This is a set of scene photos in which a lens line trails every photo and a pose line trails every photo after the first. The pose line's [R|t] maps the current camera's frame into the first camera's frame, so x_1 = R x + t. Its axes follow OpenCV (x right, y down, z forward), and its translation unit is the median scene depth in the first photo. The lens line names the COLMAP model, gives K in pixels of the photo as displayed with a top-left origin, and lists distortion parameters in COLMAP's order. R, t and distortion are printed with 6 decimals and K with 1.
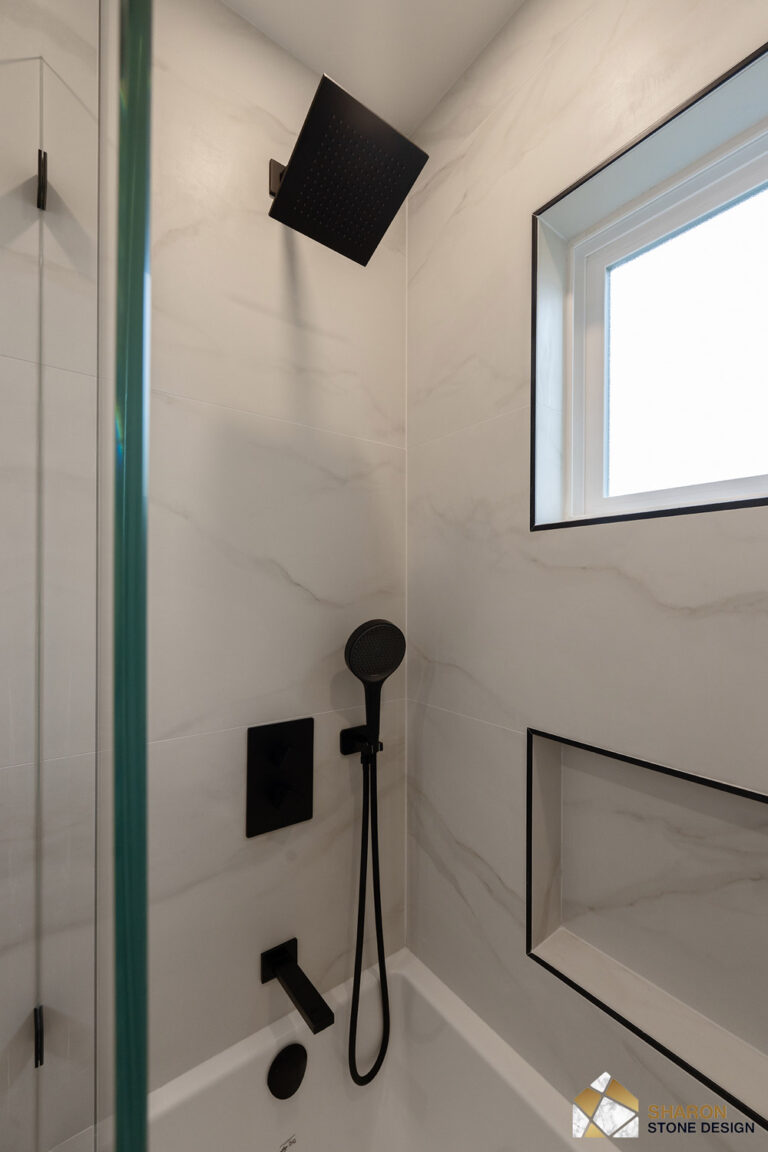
lens RADIAL K [[481.7, 0, 402.0], [0, 481.7, 589.6], [0, 0, 1]] dist [-0.000112, 0.001451]
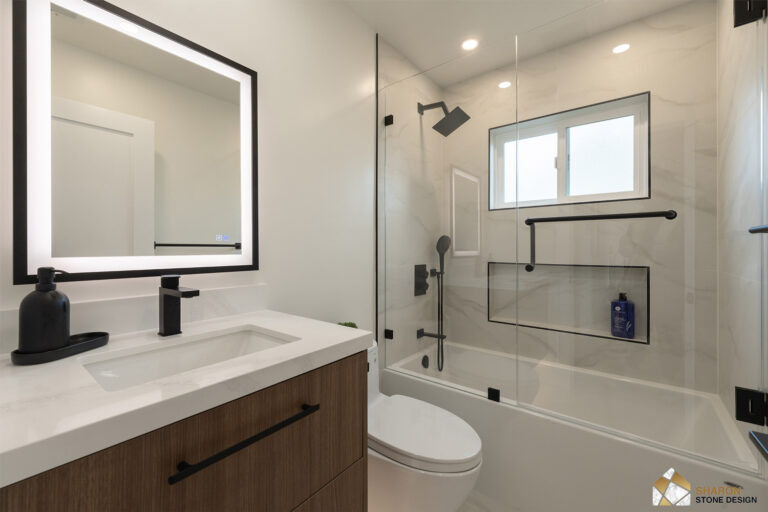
lens RADIAL K [[321.1, 0, 389.6], [0, 321.1, 250.8], [0, 0, 1]] dist [-0.000112, 0.001451]
pose [[0.968588, -0.008968, 0.248510, -1.057997], [0.007927, 0.999955, 0.005189, 0.165917], [-0.248545, -0.003057, 0.968615, -1.197232]]
